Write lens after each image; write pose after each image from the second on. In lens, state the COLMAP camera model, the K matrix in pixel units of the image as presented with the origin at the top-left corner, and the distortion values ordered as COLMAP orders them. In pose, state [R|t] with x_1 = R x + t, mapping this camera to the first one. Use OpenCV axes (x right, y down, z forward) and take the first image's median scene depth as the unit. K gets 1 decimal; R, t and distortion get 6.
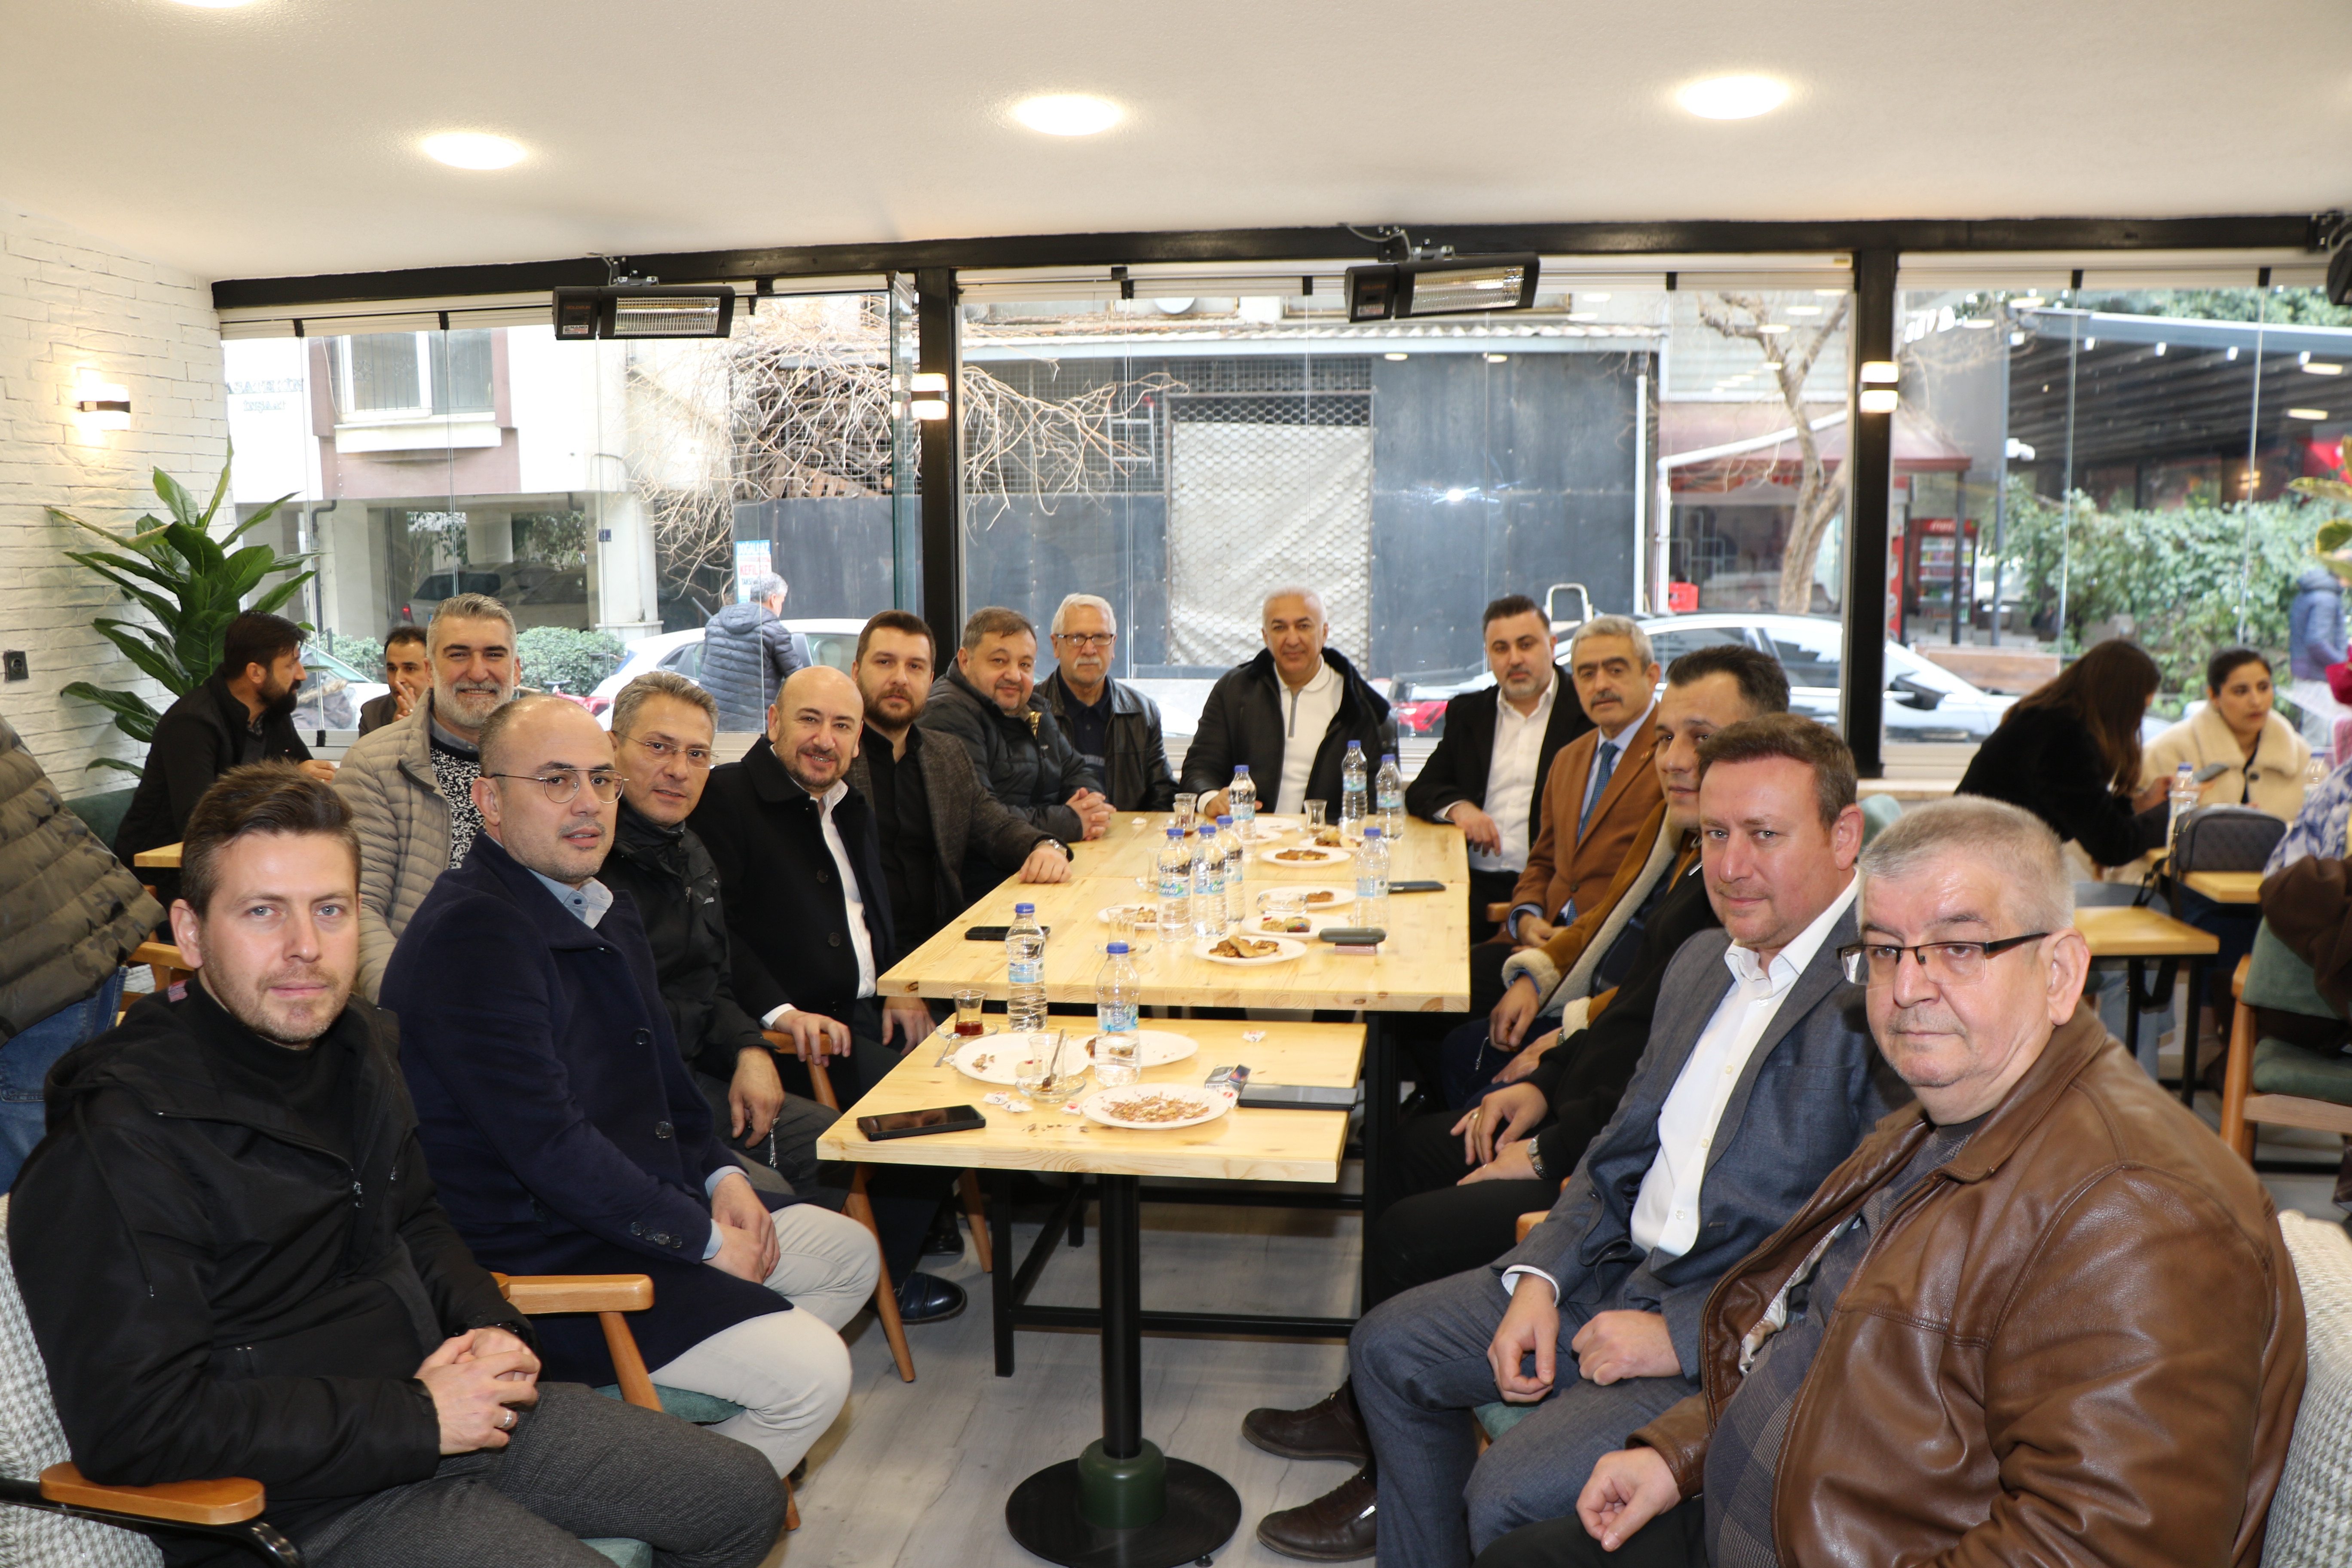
lens RADIAL K [[1959.2, 0, 1147.2], [0, 1959.2, 792.8], [0, 0, 1]] dist [-0.188580, 0.191244]
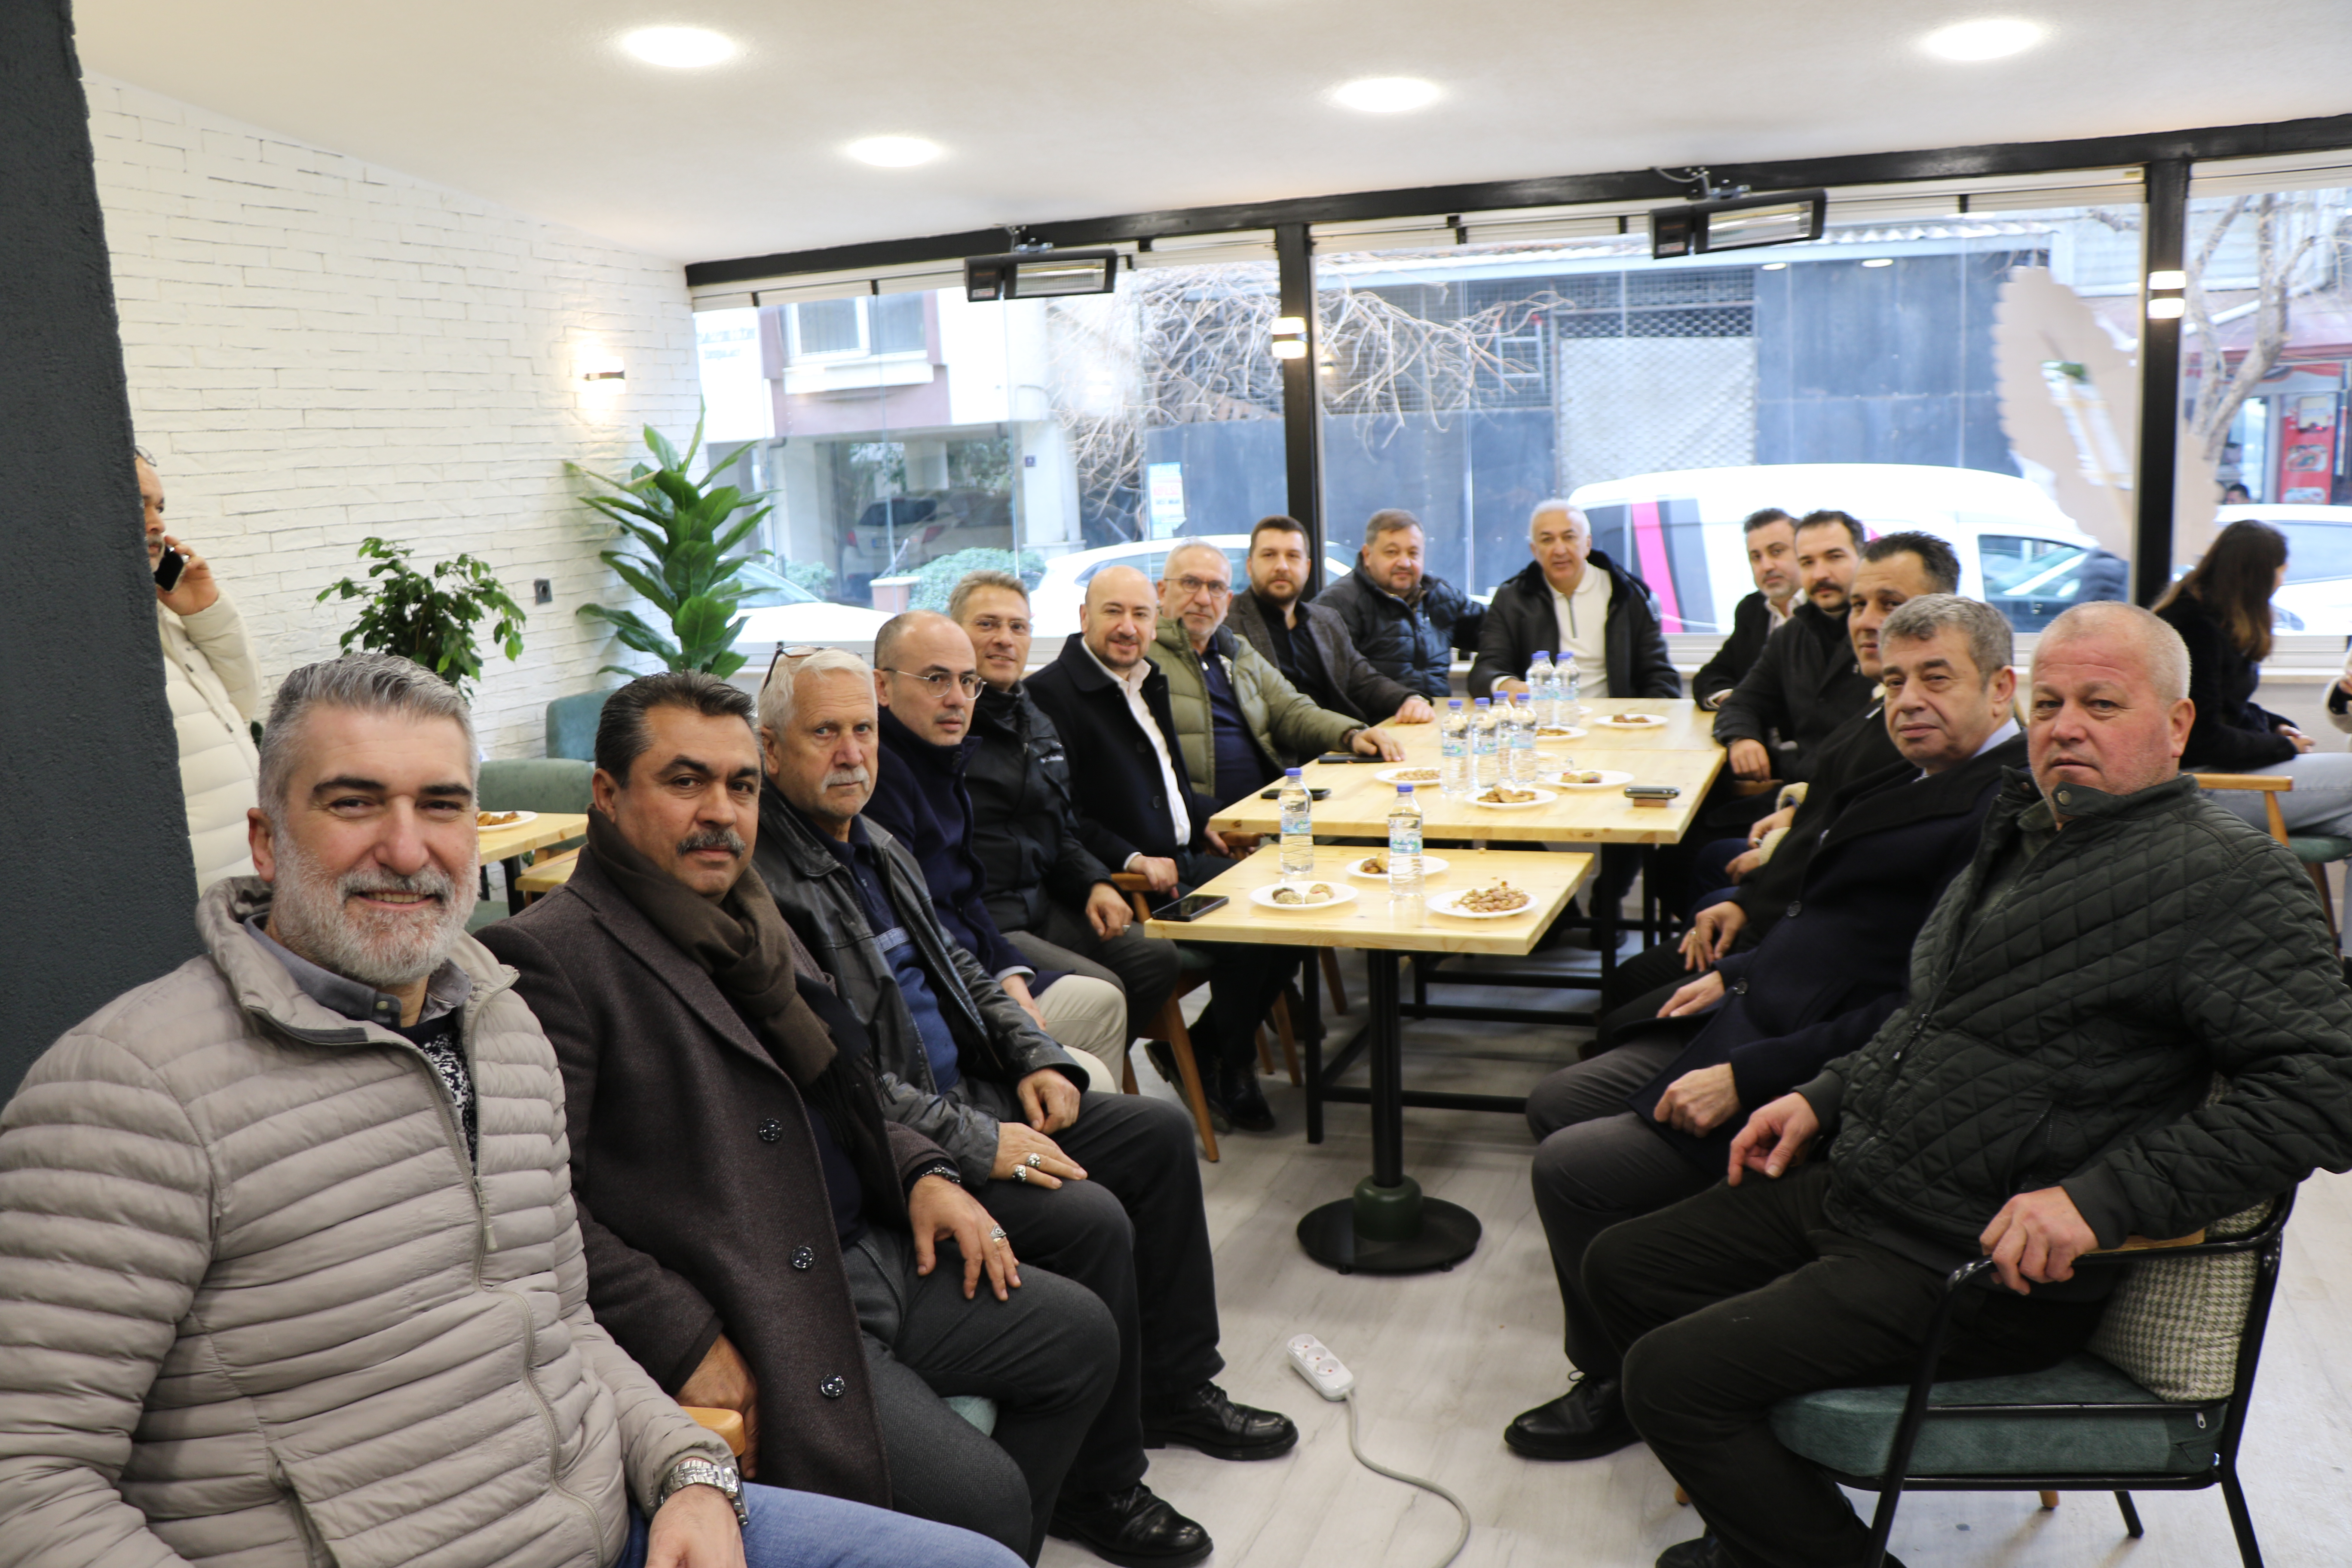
lens RADIAL K [[2056.6, 0, 1172.2], [0, 2056.6, 838.8], [0, 0, 1]] dist [-0.207582, 0.238280]
pose [[0.976564, 0.004215, -0.215186, 0.045974], [0.008631, 0.998237, 0.058722, 0.010924], [0.215054, -0.059203, 0.974806, -0.113413]]
